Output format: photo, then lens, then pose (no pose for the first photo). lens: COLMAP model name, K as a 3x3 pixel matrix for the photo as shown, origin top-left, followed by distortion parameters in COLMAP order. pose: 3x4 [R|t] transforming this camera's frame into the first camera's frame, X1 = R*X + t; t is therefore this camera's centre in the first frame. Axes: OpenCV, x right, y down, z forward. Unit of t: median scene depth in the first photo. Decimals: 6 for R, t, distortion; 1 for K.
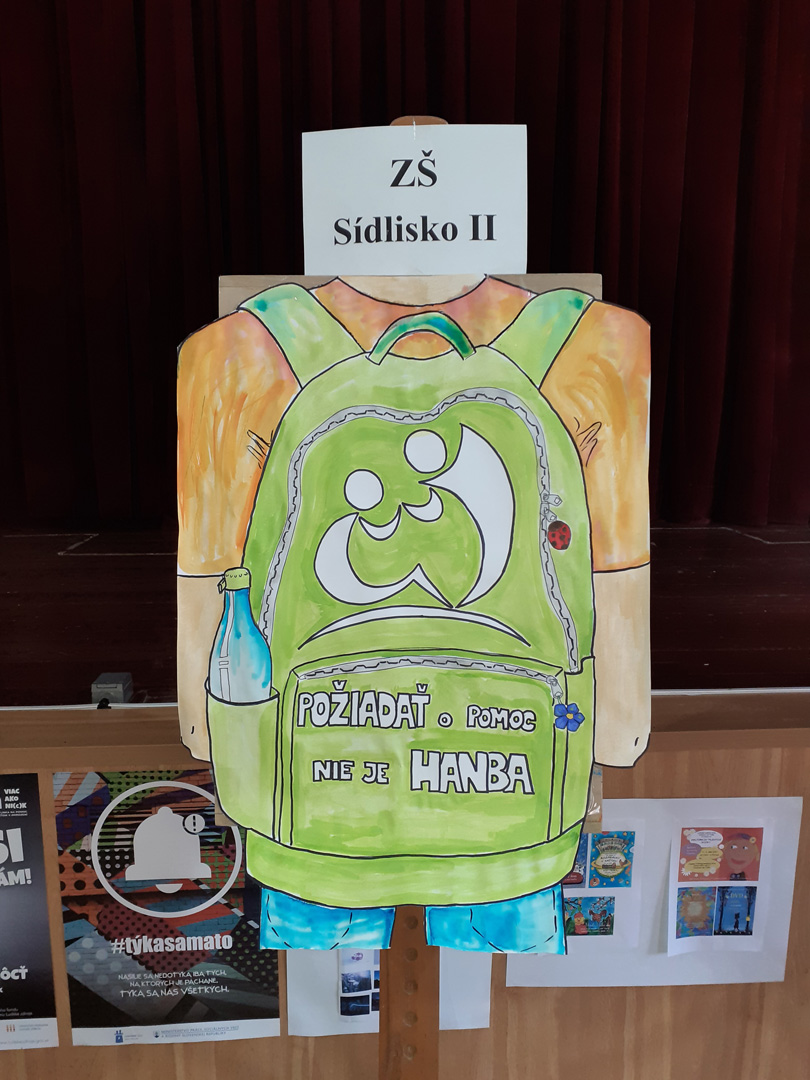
lens RADIAL K [[853.7, 0, 403.4], [0, 853.7, 530.8], [0, 0, 1]] dist [0.089568, -0.150249]
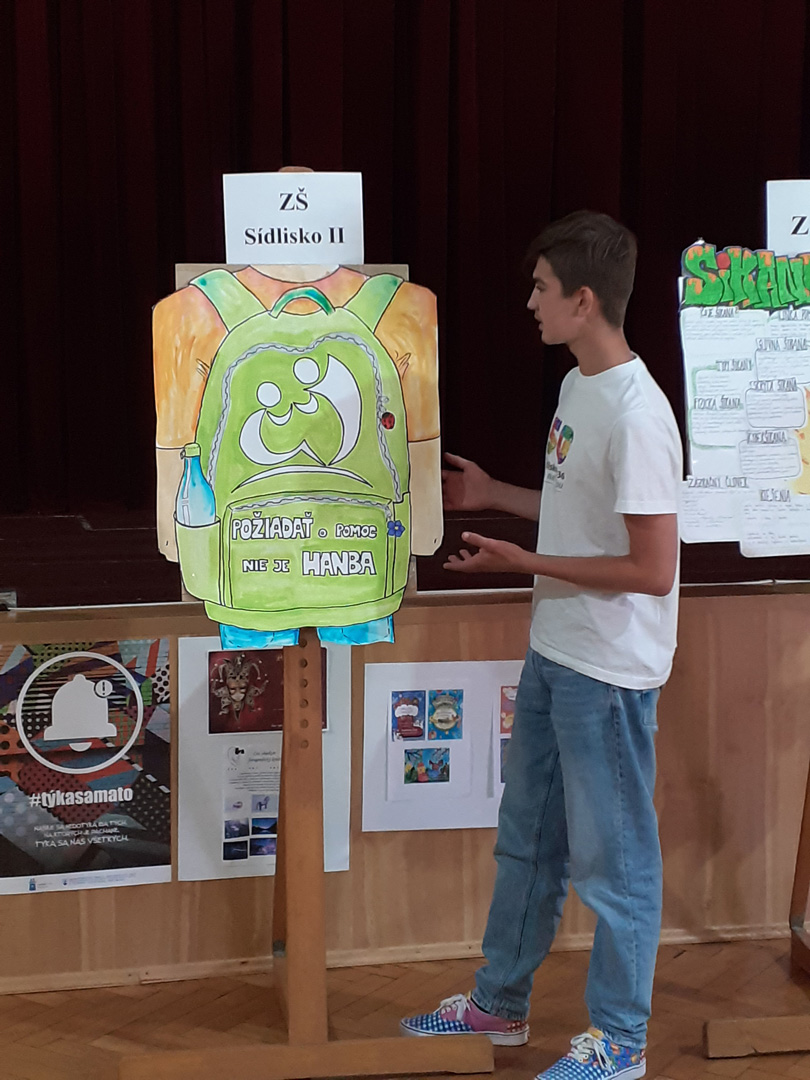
lens RADIAL K [[1918.5, 0, 405.0], [0, 1918.5, 540.0], [0, 0, 1]] dist [0.256763, -0.226194]
pose [[0.987742, -0.019618, 0.154857, -0.362414], [0.027016, 0.998584, -0.045817, 0.402102], [-0.153739, 0.049439, 0.986874, -2.637611]]
